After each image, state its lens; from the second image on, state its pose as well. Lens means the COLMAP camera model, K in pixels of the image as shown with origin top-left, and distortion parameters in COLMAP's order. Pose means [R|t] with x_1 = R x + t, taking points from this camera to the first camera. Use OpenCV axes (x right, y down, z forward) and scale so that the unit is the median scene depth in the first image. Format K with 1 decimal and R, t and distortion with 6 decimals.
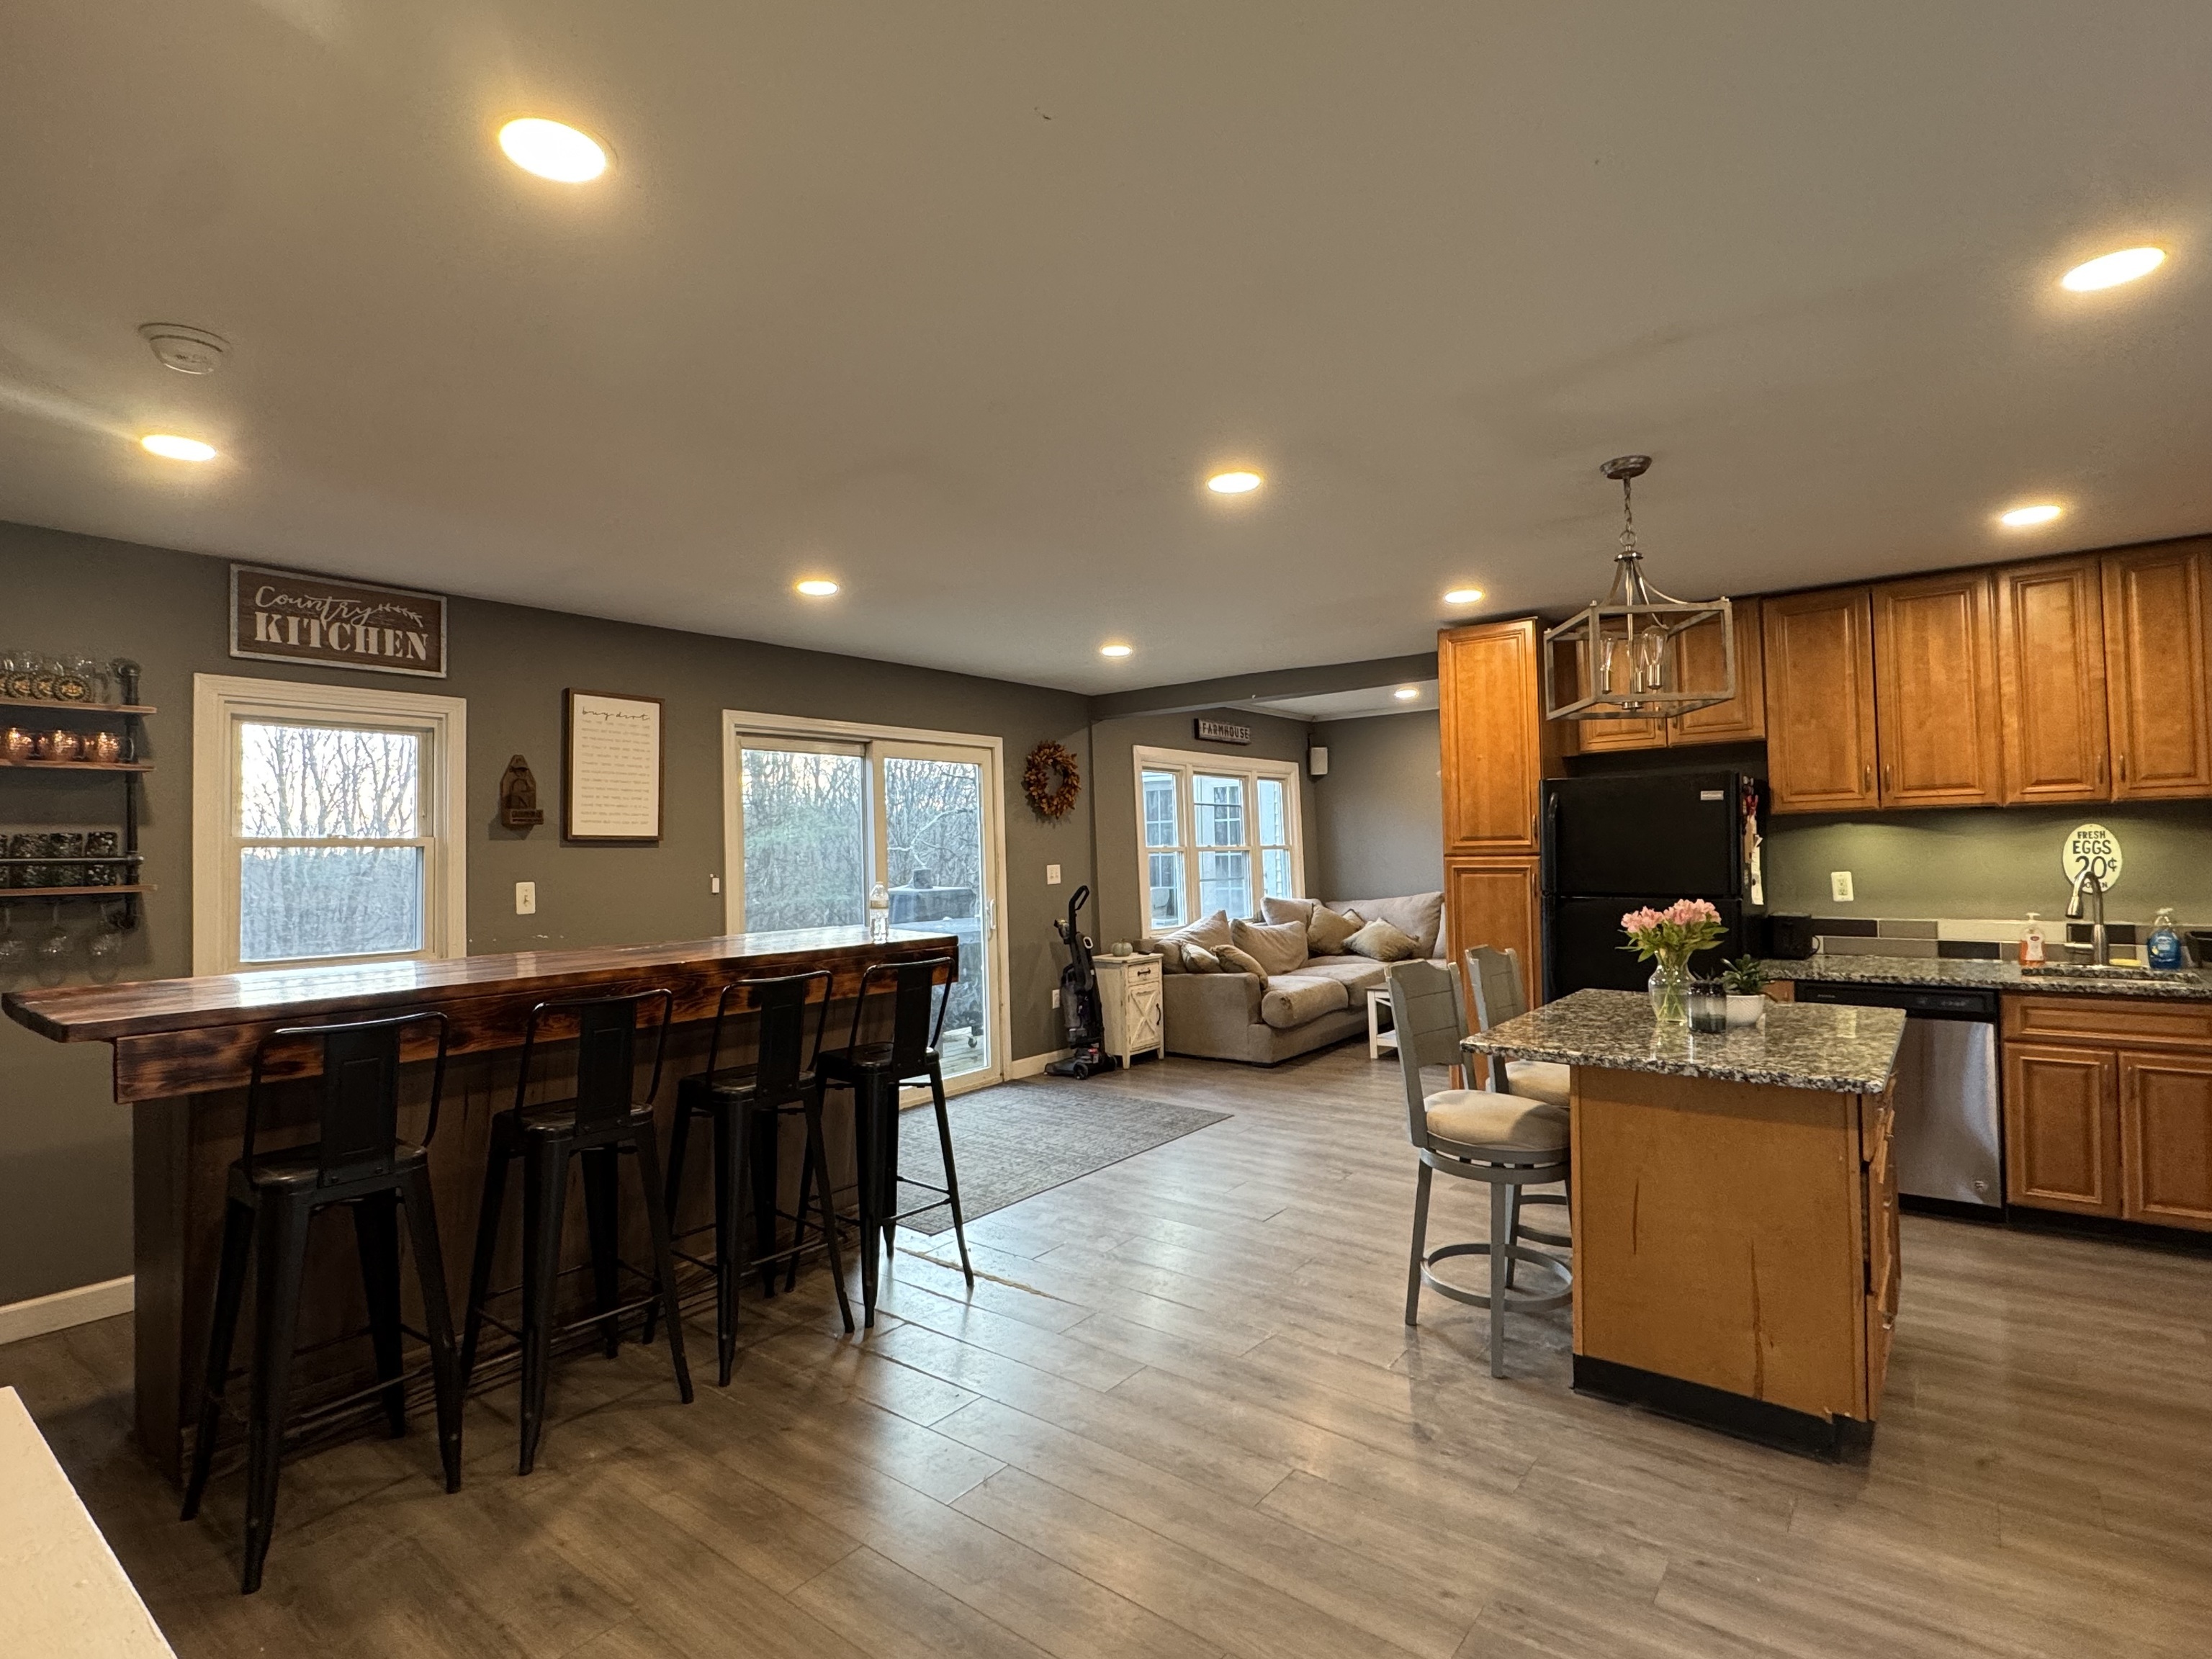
lens RADIAL K [[1096.5, 0, 1106.0], [0, 1096.5, 829.5], [0, 0, 1]] dist [-0.001456, 0.000427]
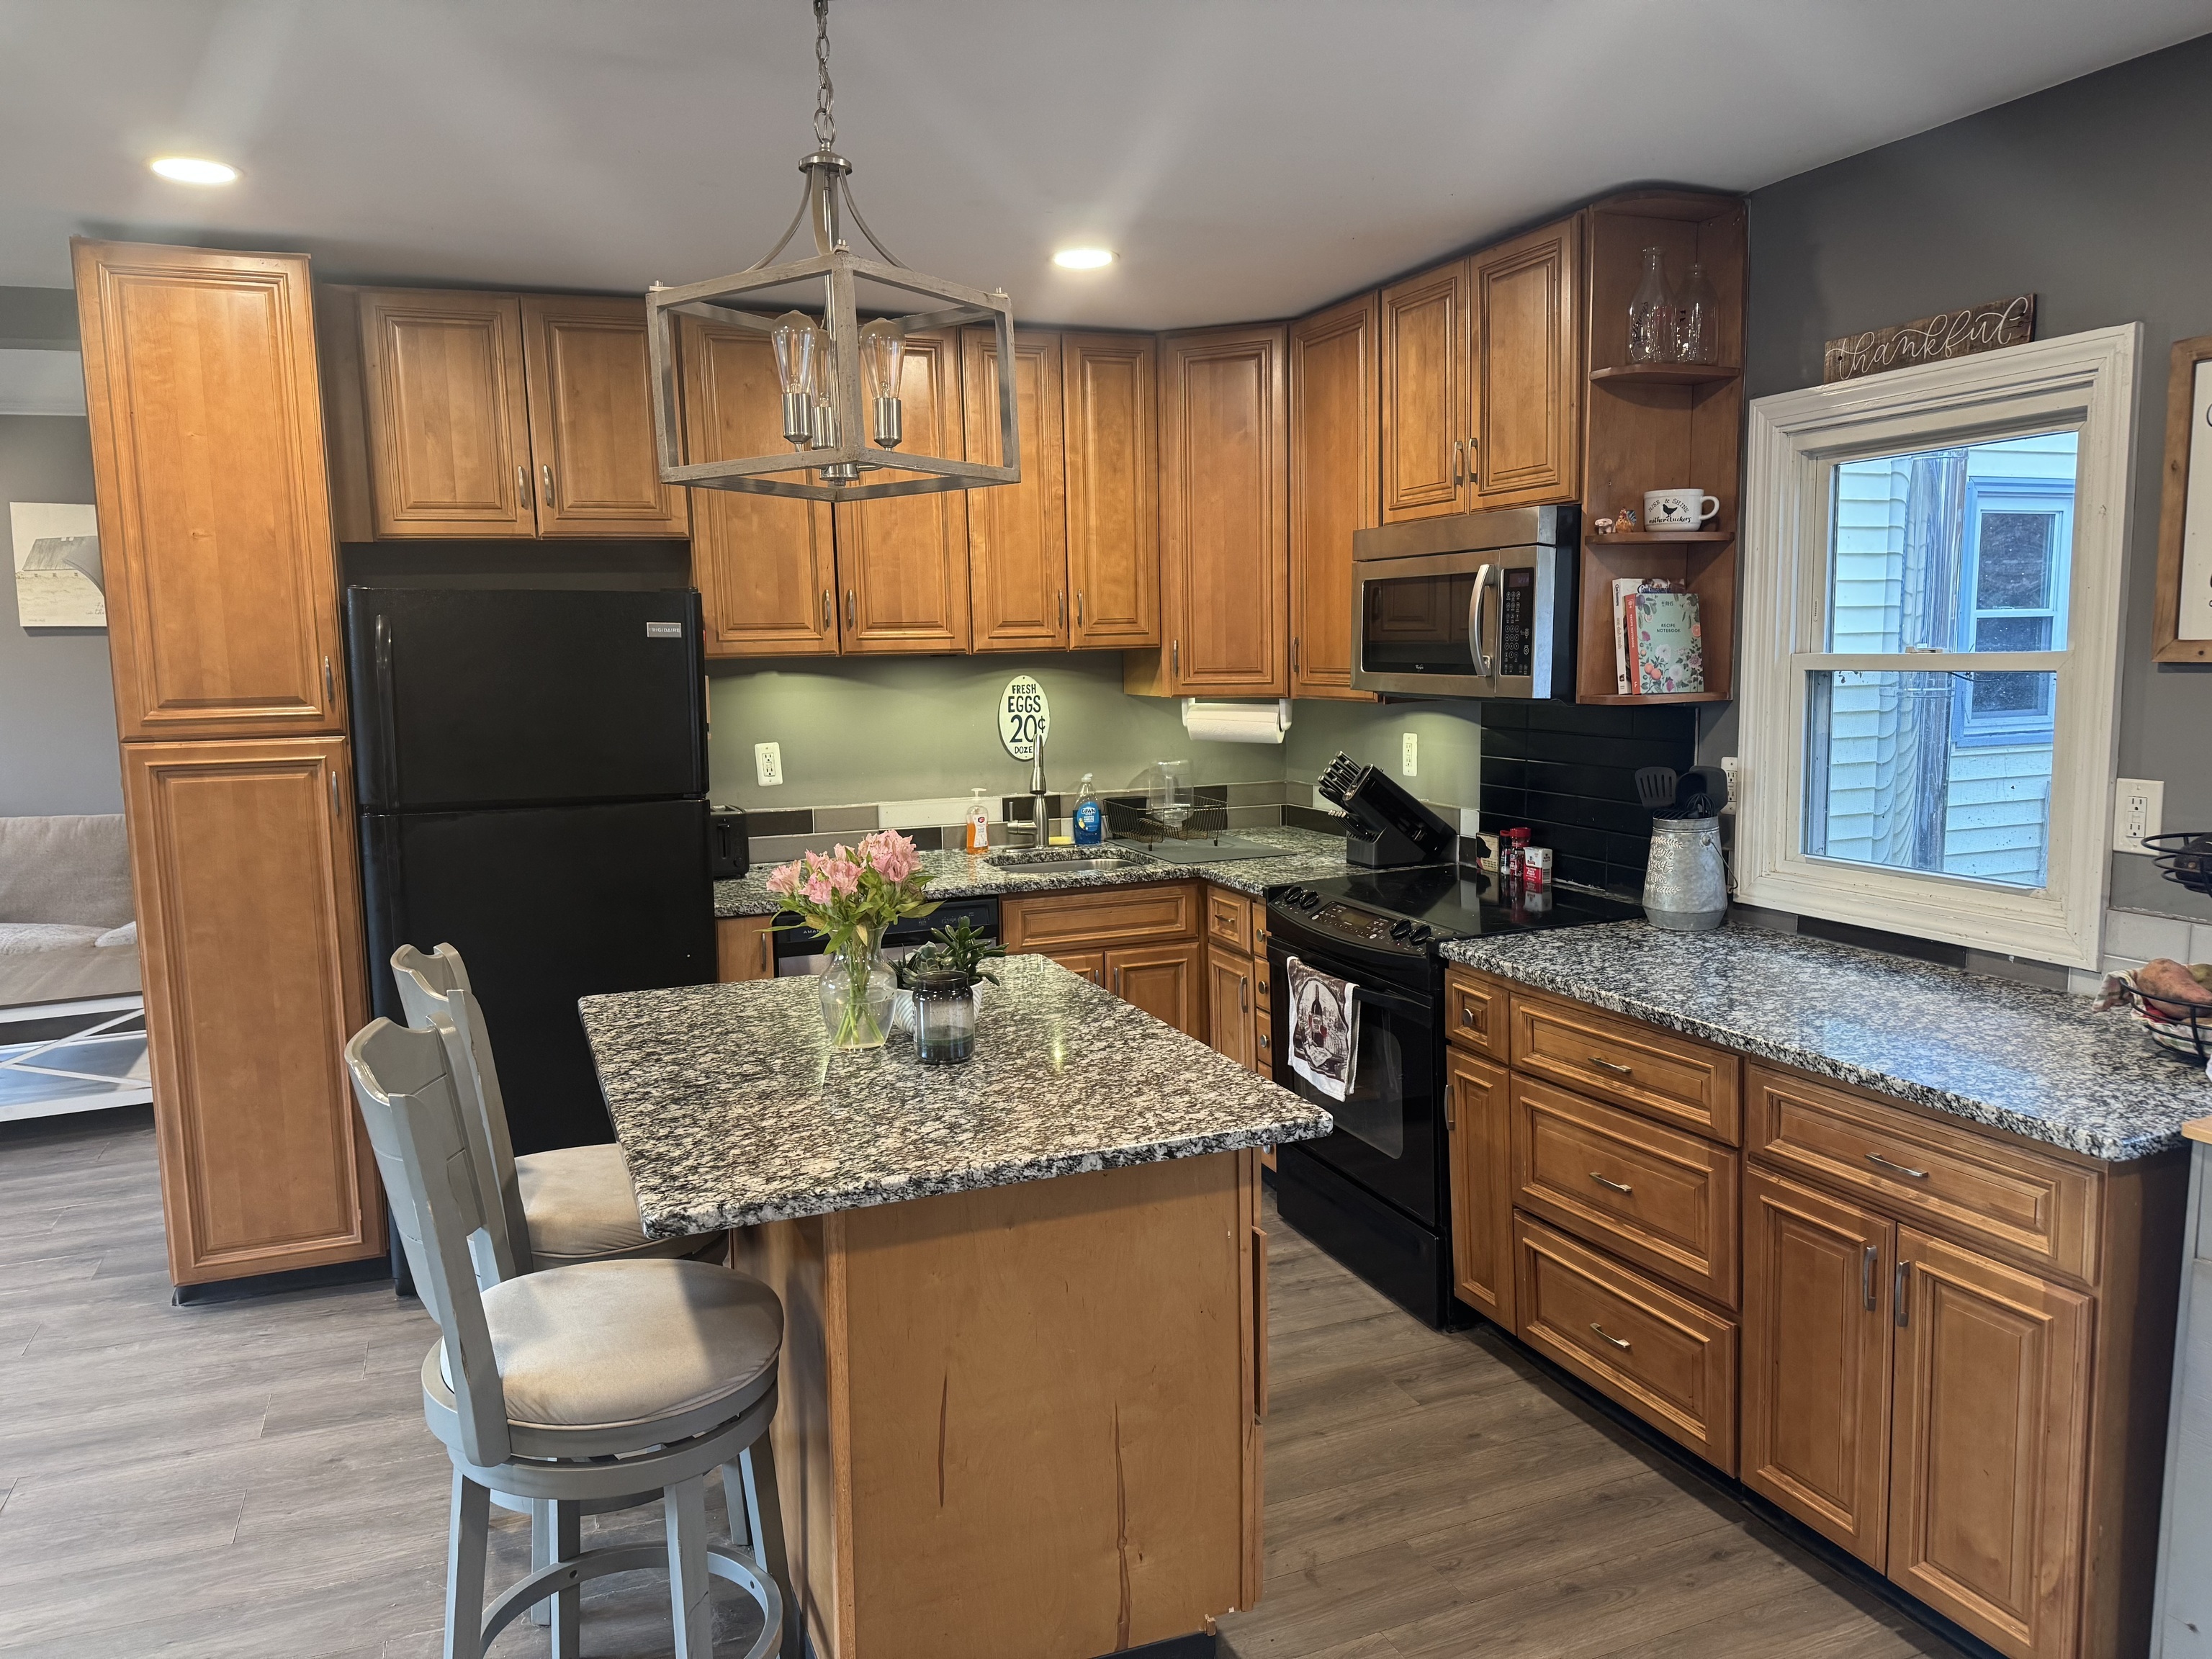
lens RADIAL K [[1532.8, 0, 1100.5], [0, 1532.8, 835.9], [0, 0, 1]] dist [0.115422, -0.155014]
pose [[0.501099, -0.098542, 0.859761, -0.067161], [-0.008099, 0.992918, 0.118525, -0.020677], [-0.865352, -0.066356, 0.496752, 0.343335]]
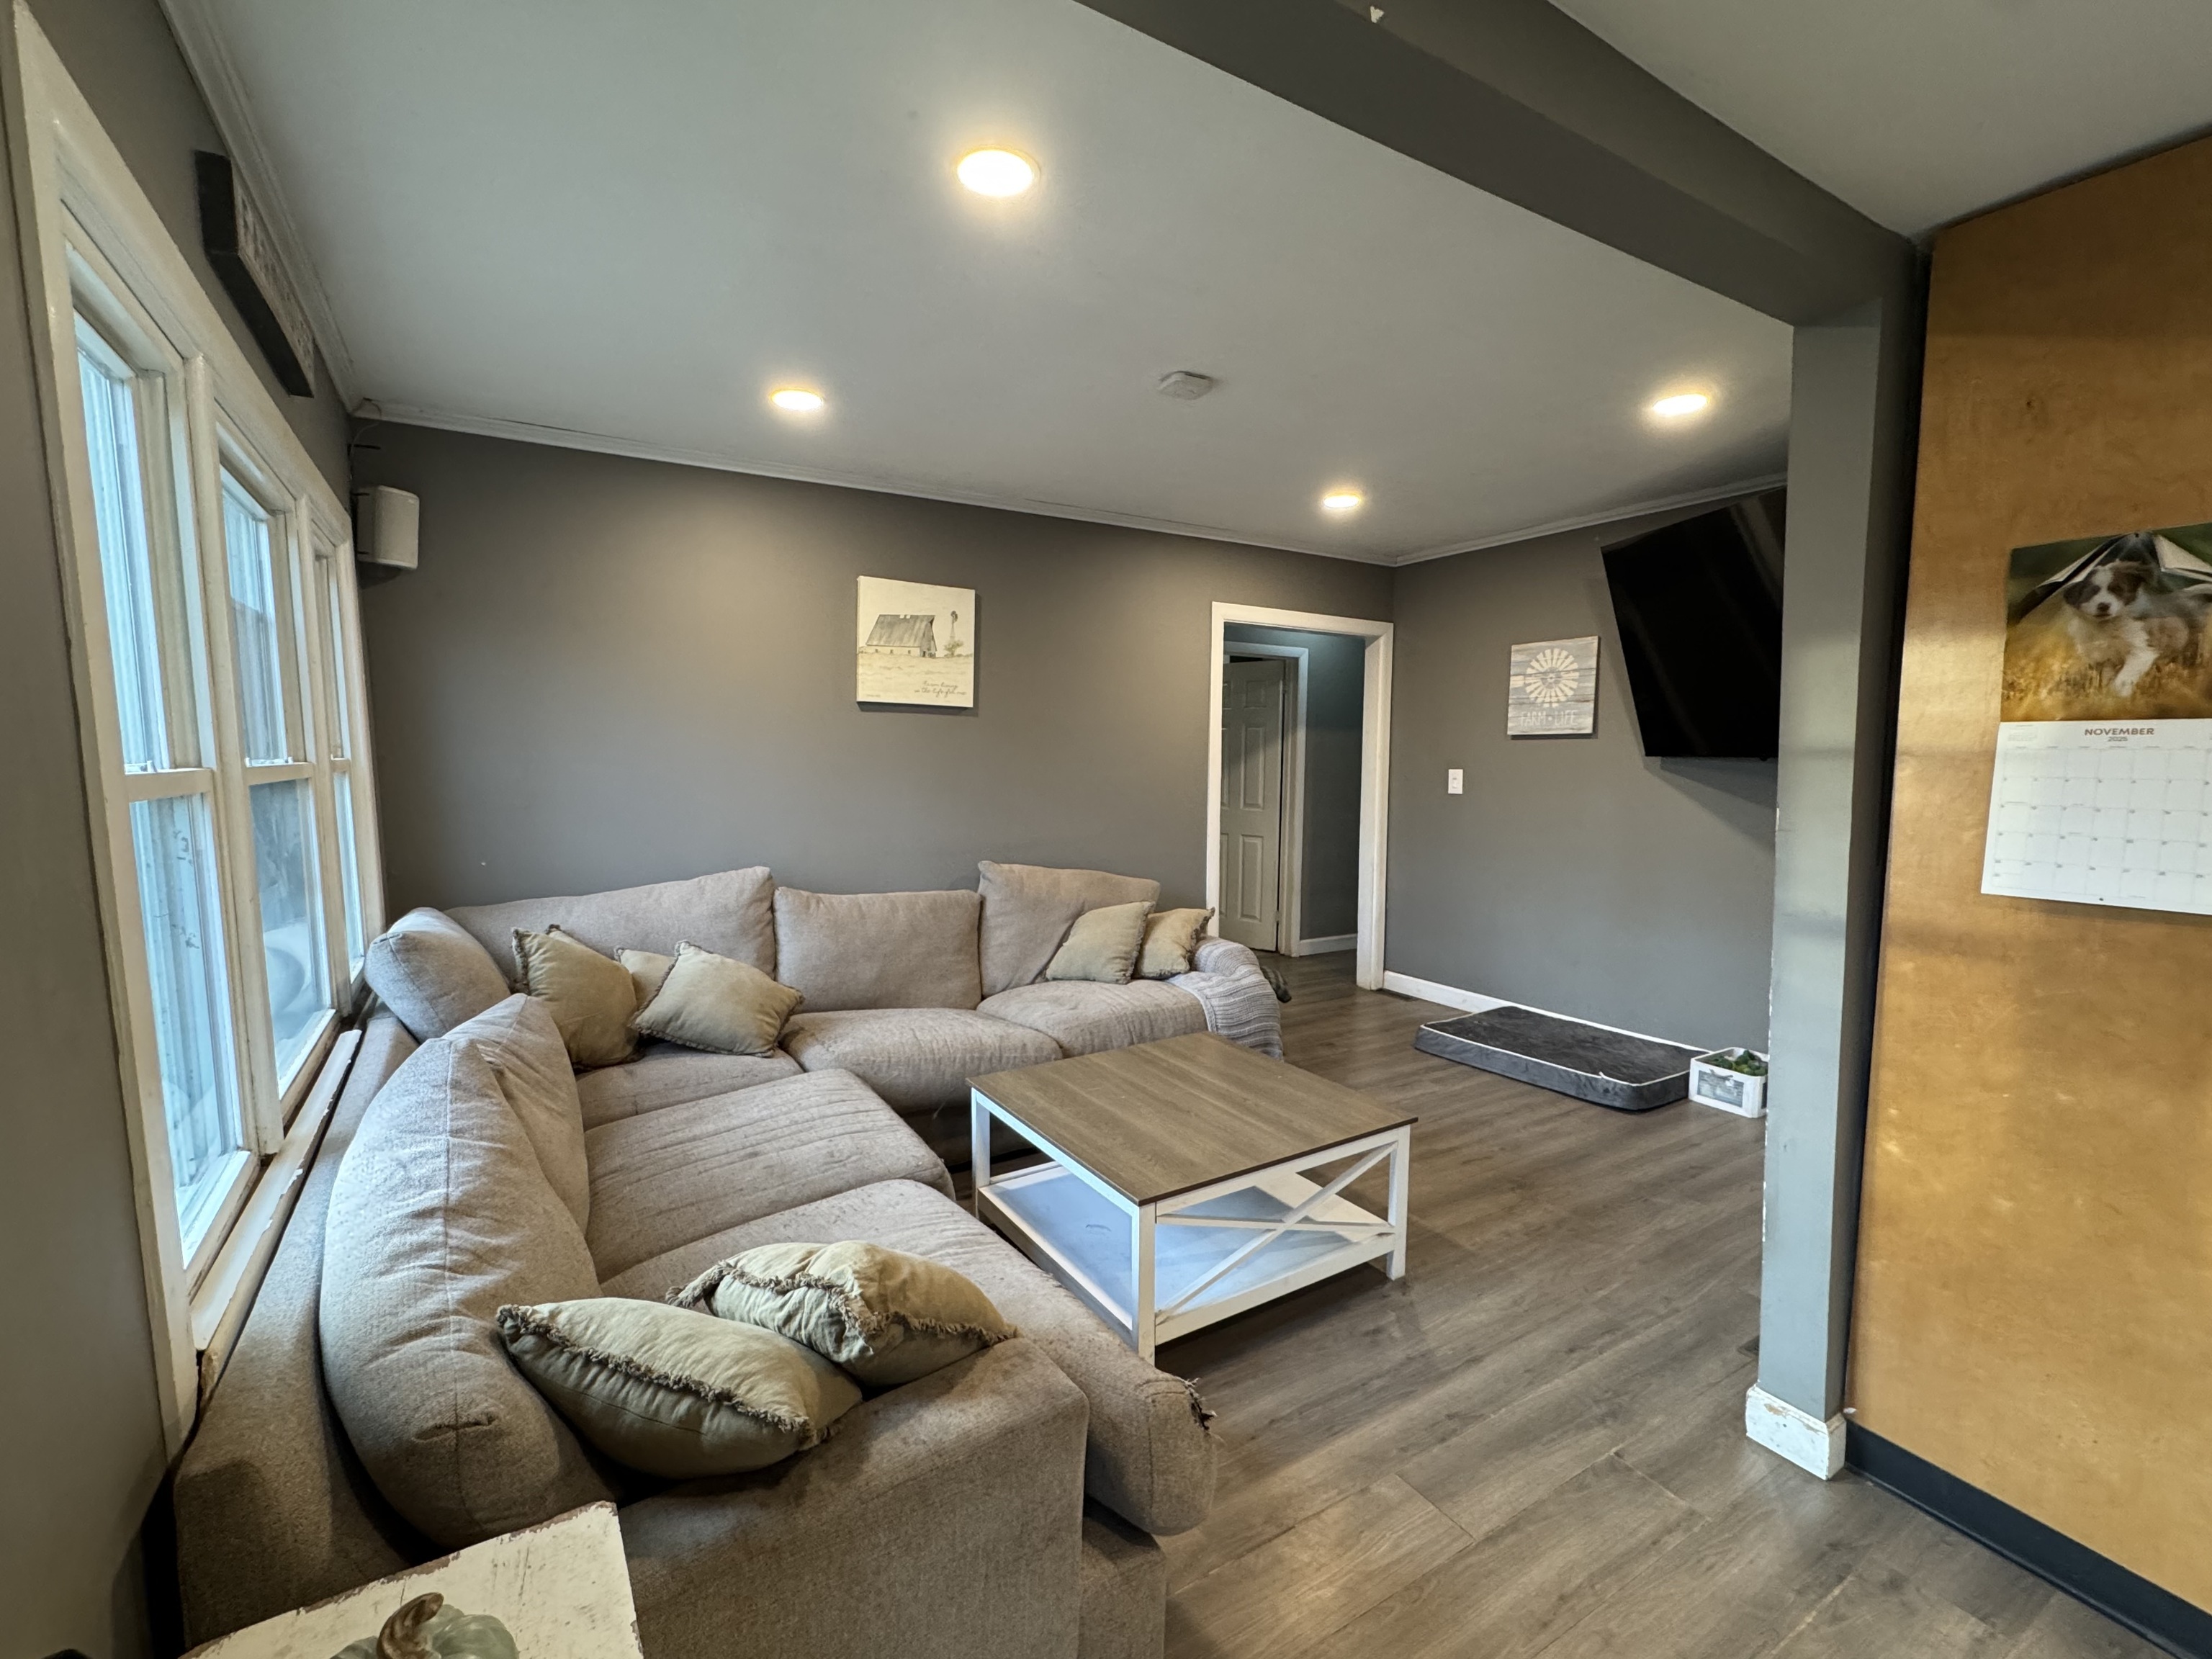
lens RADIAL K [[969.0, 0, 1106.0], [0, 969.0, 829.5], [0, 0, 1]] dist [-0.001100, -0.000002]
pose [[0.352273, -0.047468, 0.934693, -0.059271], [-0.028894, 0.997685, 0.061557, 0.022361], [-0.935451, -0.048692, 0.350086, 1.412332]]
